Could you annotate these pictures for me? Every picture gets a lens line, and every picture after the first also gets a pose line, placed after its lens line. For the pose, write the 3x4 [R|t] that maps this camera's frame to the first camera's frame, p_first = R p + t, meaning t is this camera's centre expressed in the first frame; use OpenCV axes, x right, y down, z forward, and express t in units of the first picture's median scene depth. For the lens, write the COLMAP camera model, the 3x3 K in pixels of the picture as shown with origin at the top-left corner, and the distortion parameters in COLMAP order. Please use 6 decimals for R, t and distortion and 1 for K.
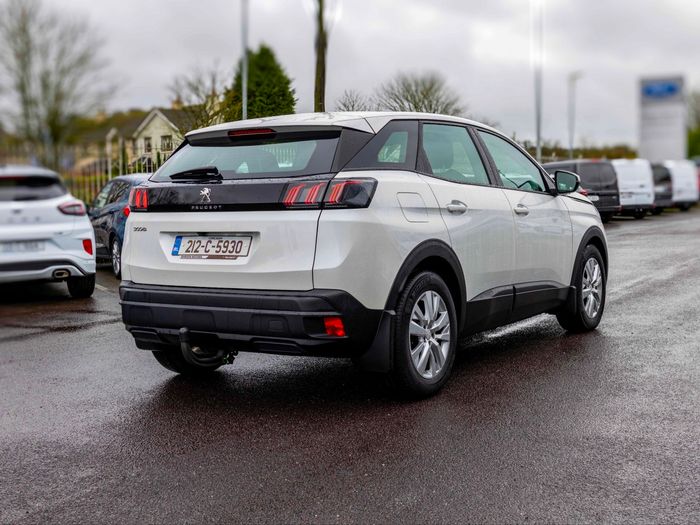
lens RADIAL K [[912.2, 0, 334.6], [0, 912.2, 262.7], [0, 0, 1]] dist [0.007268, 0.026359]
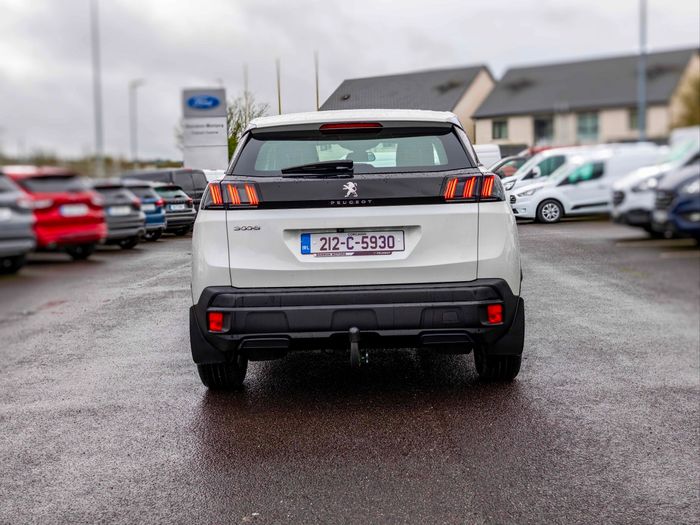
lens RADIAL K [[912.2, 0, 334.6], [0, 912.2, 262.7], [0, 0, 1]] dist [0.007268, 0.026359]
pose [[0.856292, -0.046180, 0.514423, -0.654523], [0.050766, 0.998697, 0.005149, -0.002799], [-0.513990, 0.021706, 0.857521, 0.183282]]
